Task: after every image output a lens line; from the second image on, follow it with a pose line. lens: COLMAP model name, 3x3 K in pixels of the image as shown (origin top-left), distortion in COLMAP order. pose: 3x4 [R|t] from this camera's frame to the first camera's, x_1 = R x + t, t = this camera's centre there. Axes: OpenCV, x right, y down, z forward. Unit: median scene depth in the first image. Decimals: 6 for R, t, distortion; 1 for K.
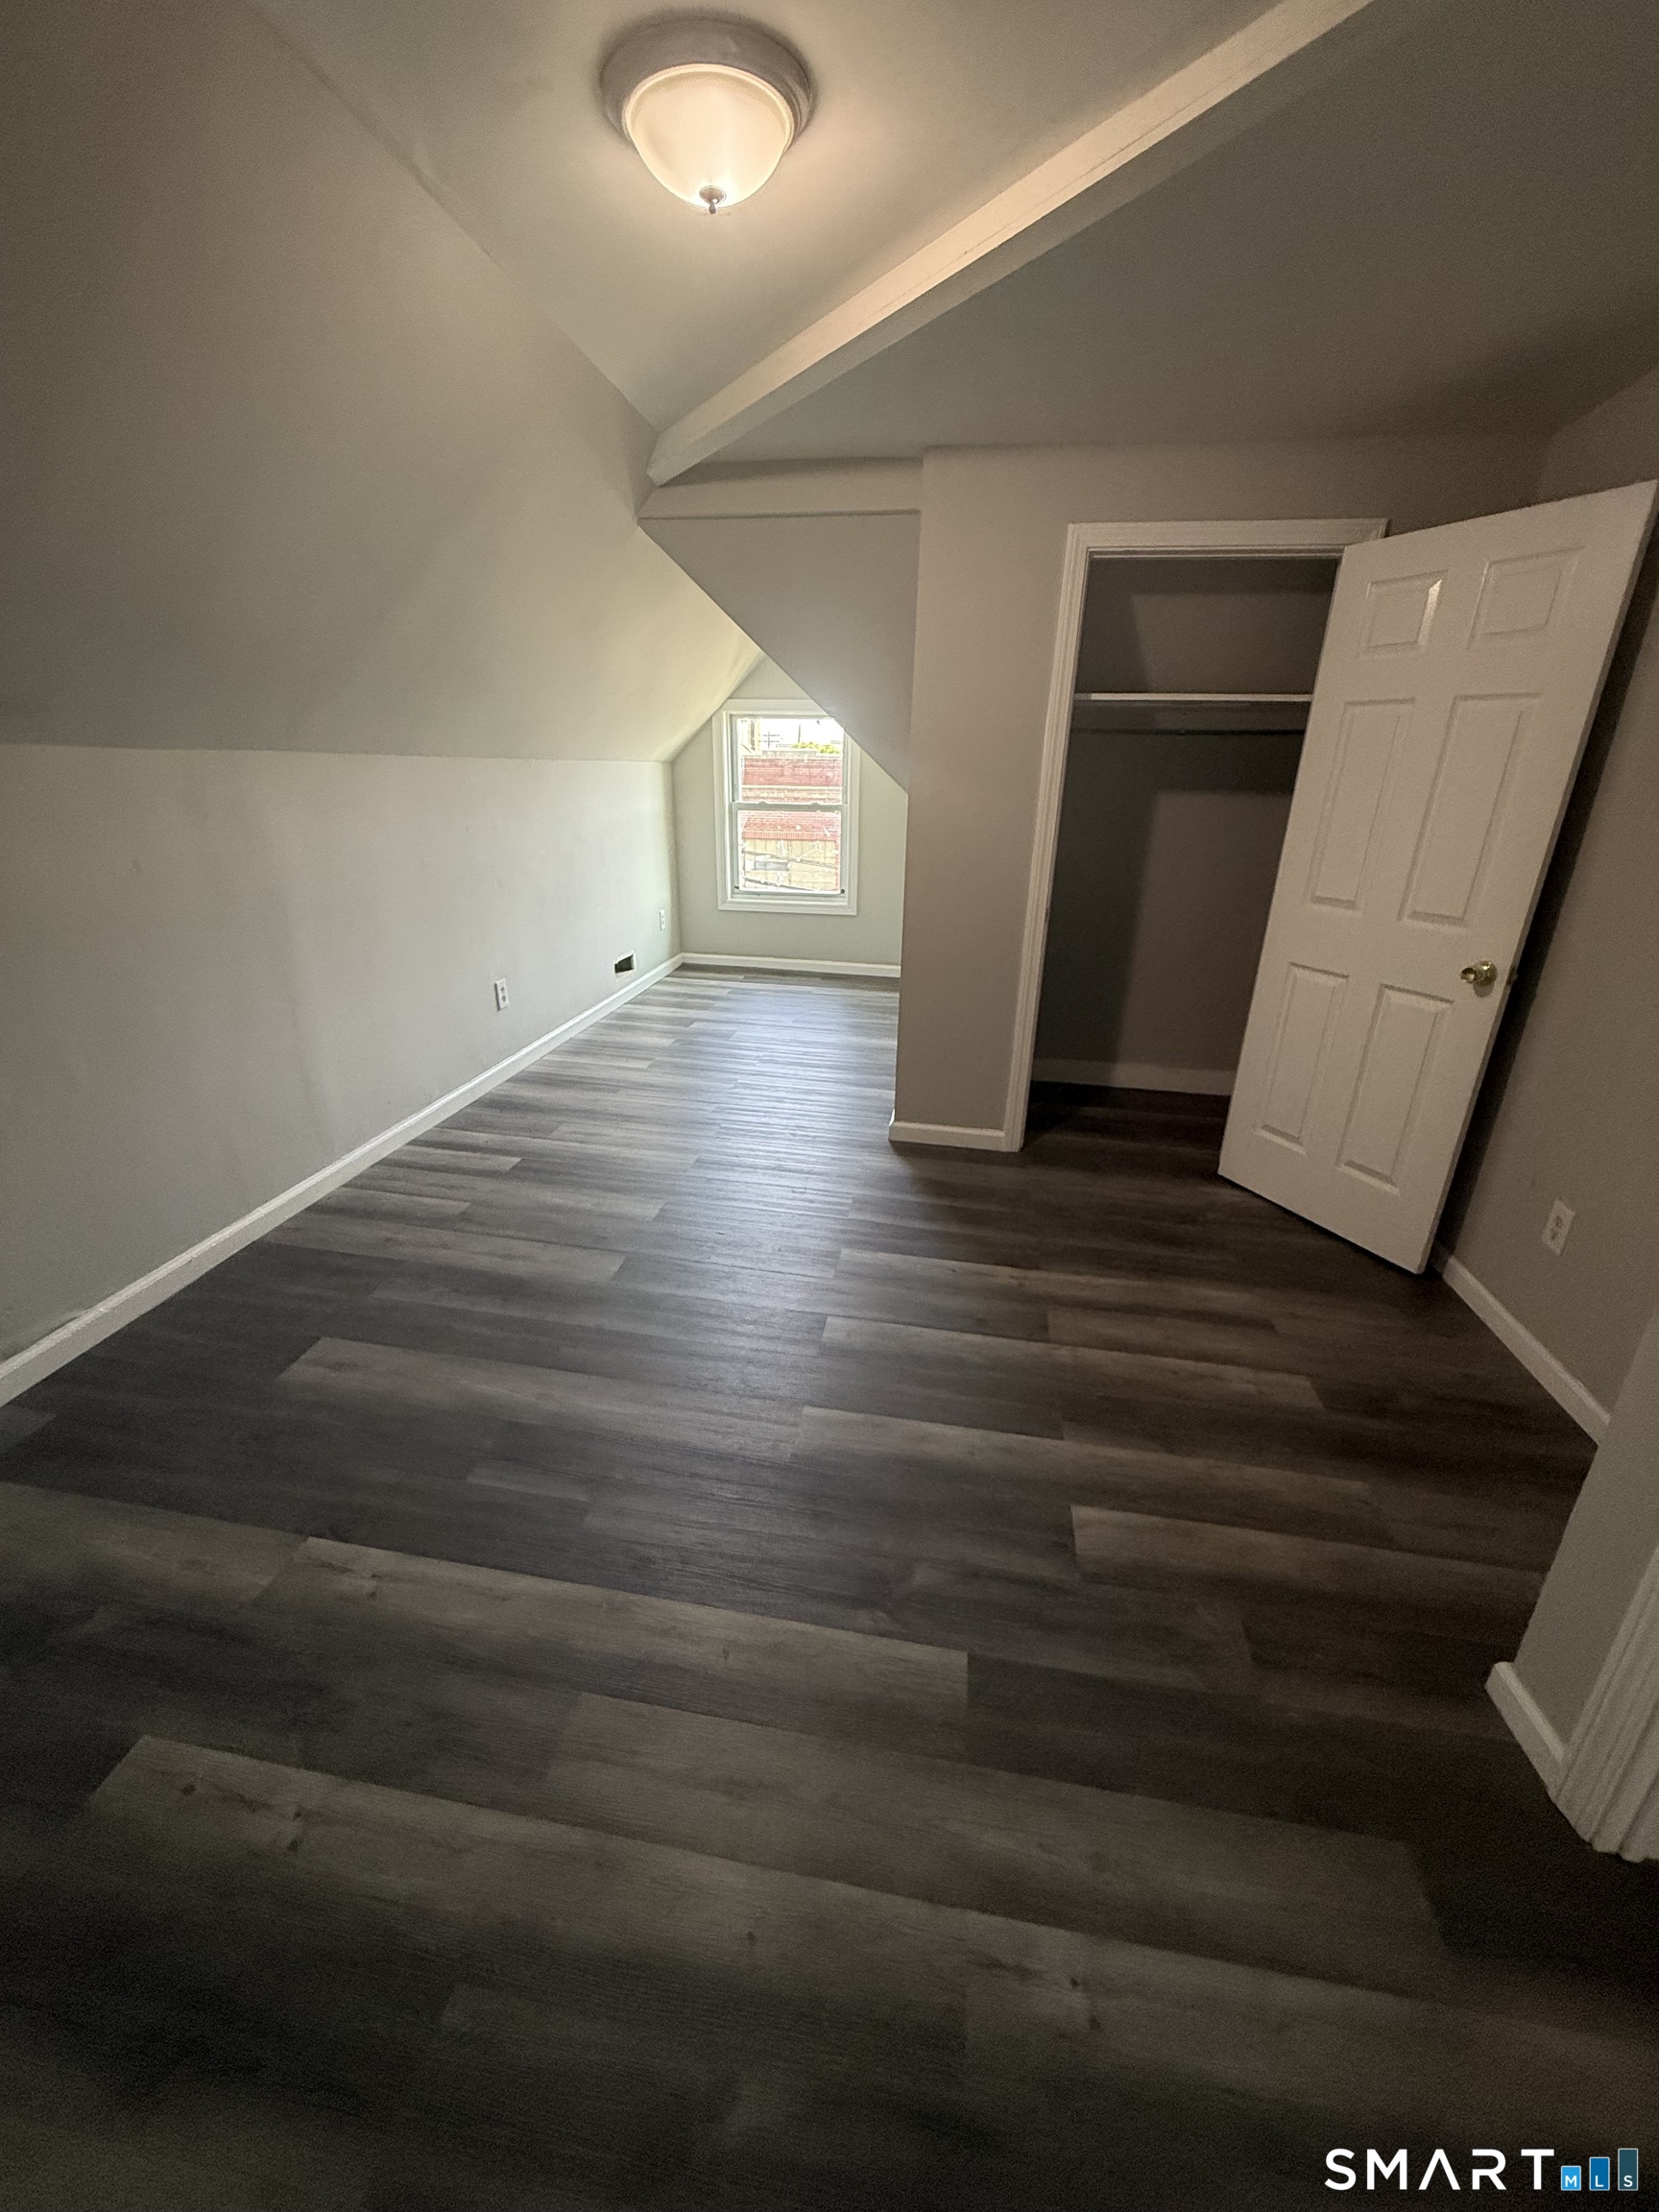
lens RADIAL K [[826.8, 0, 829.8], [0, 826.8, 1094.0], [0, 0, 1]] dist [0.001186, -0.000278]
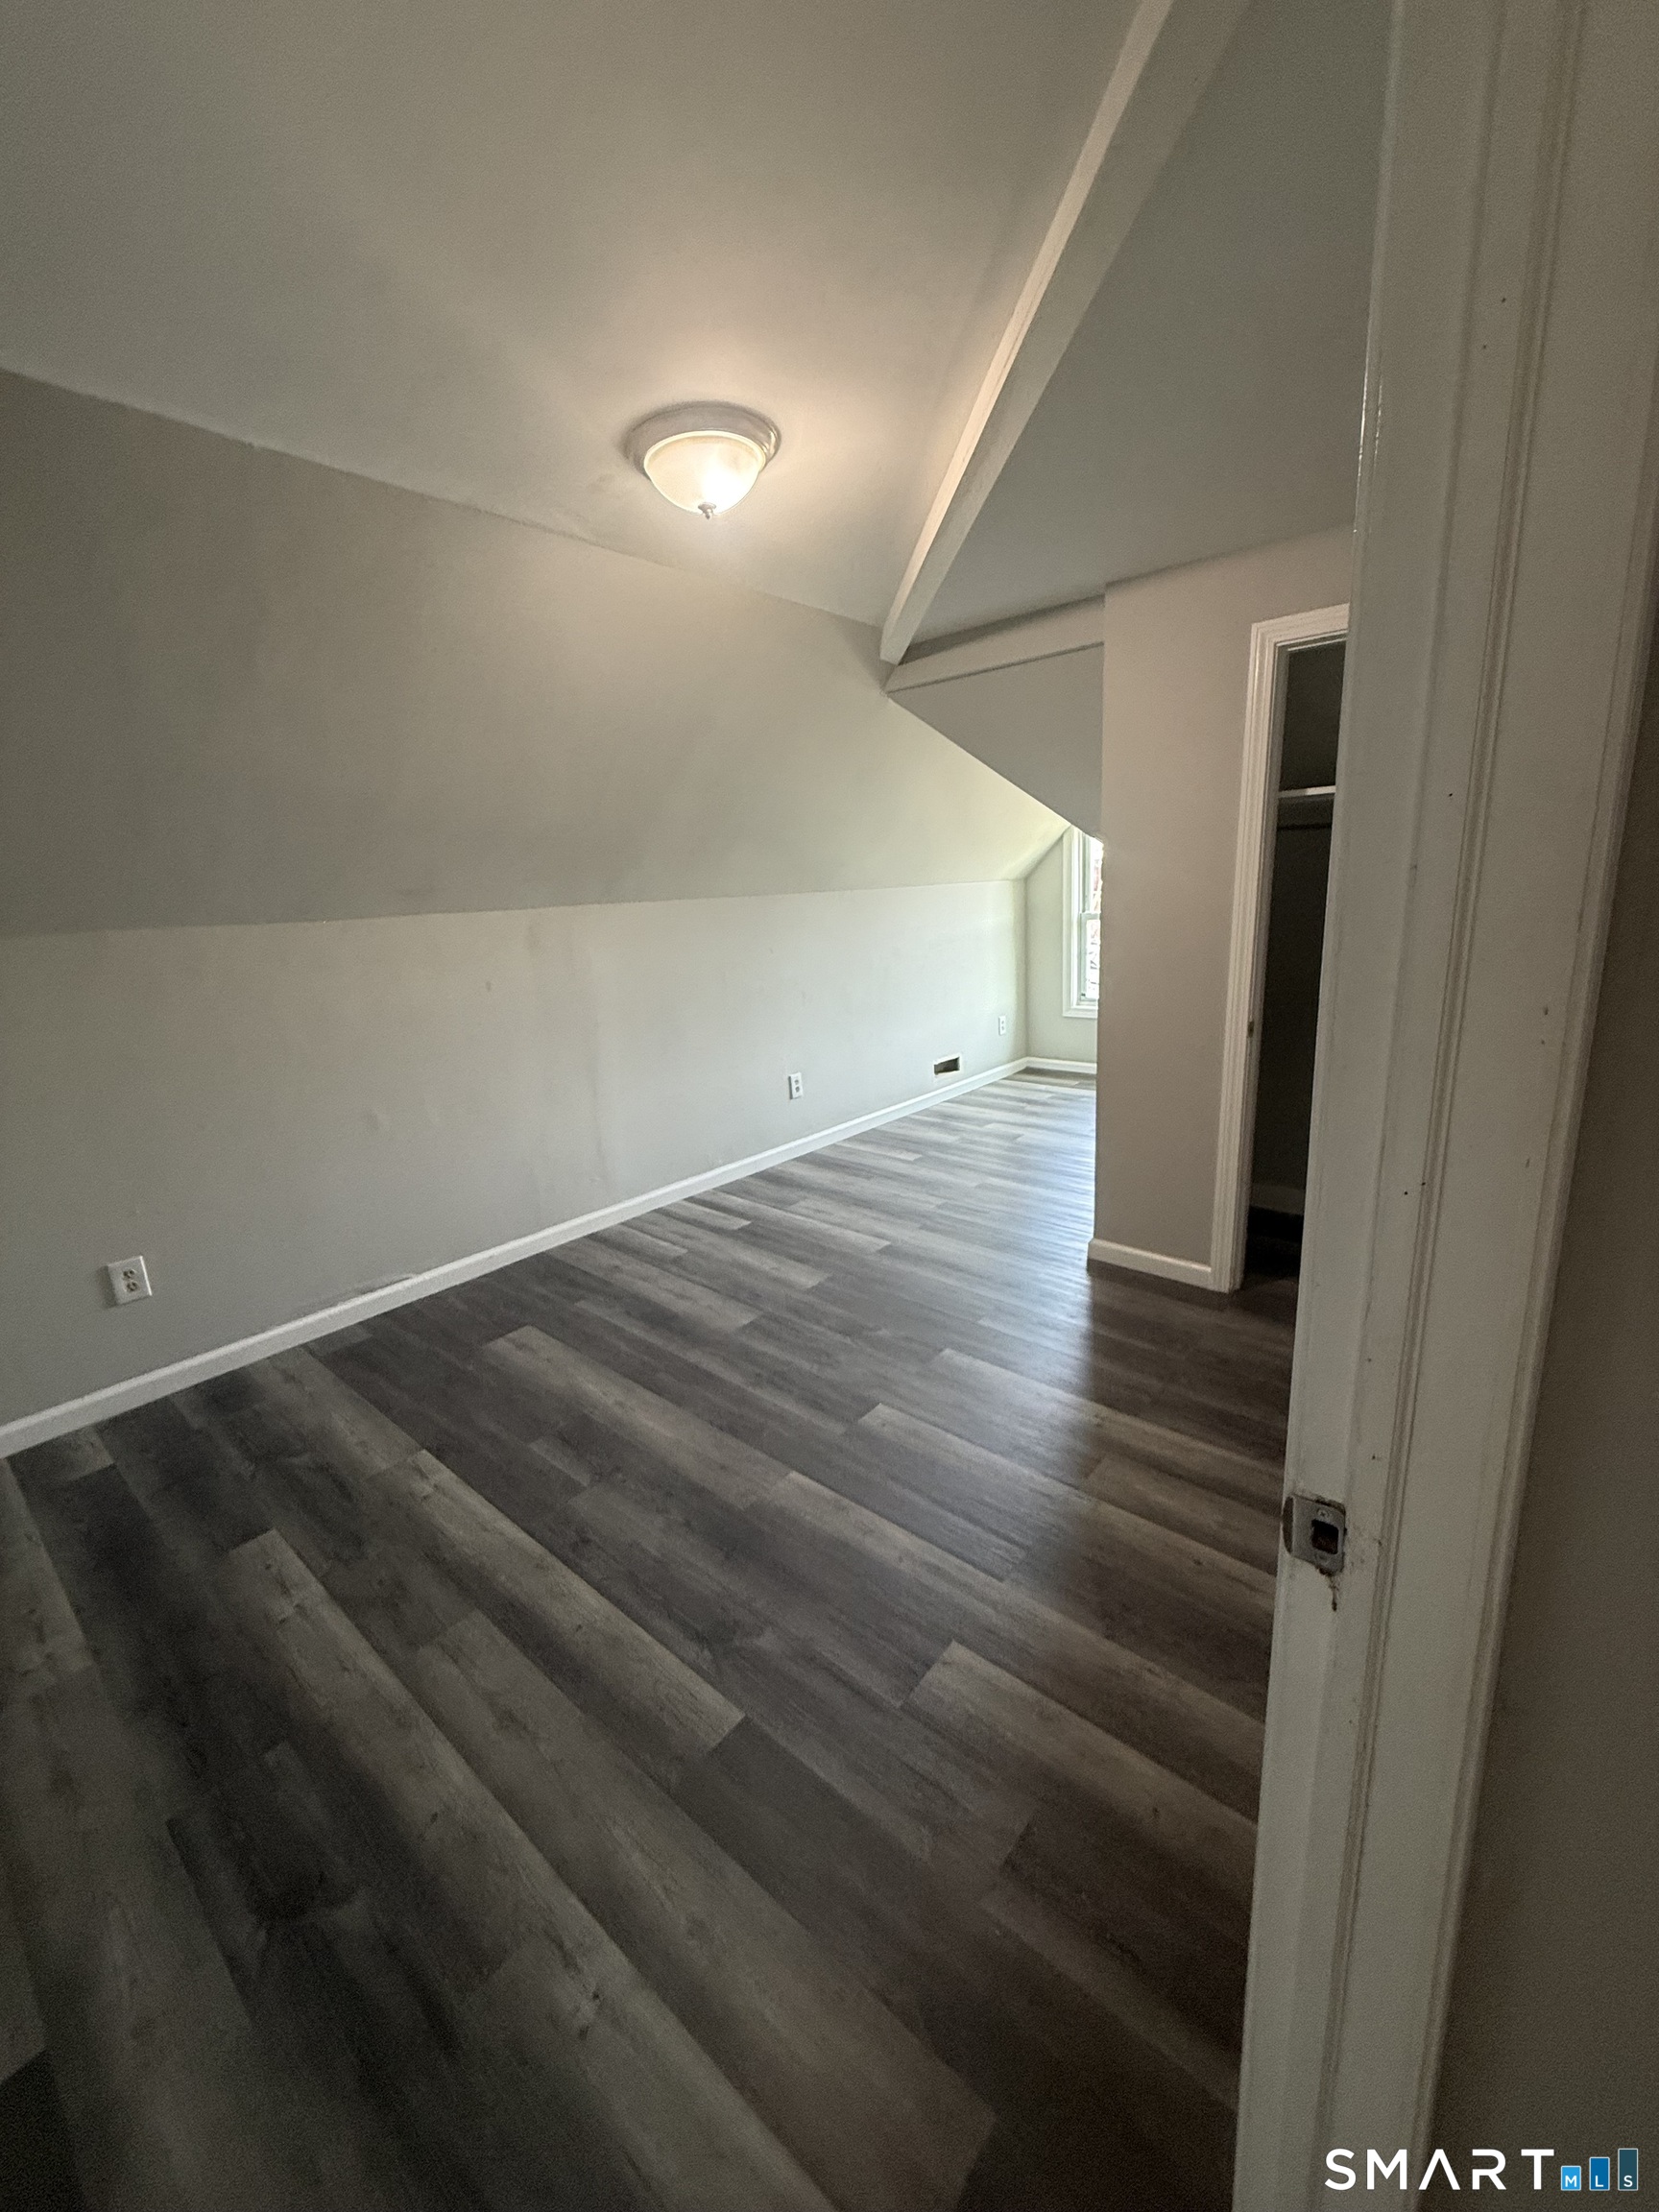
lens RADIAL K [[826.8, 0, 829.8], [0, 826.8, 1094.0], [0, 0, 1]] dist [0.001186, -0.000278]
pose [[0.865494, 0.056759, -0.497694, 0.352708], [-0.117538, 0.988832, -0.091630, -0.010034], [0.486935, 0.137803, 0.862499, 0.017966]]
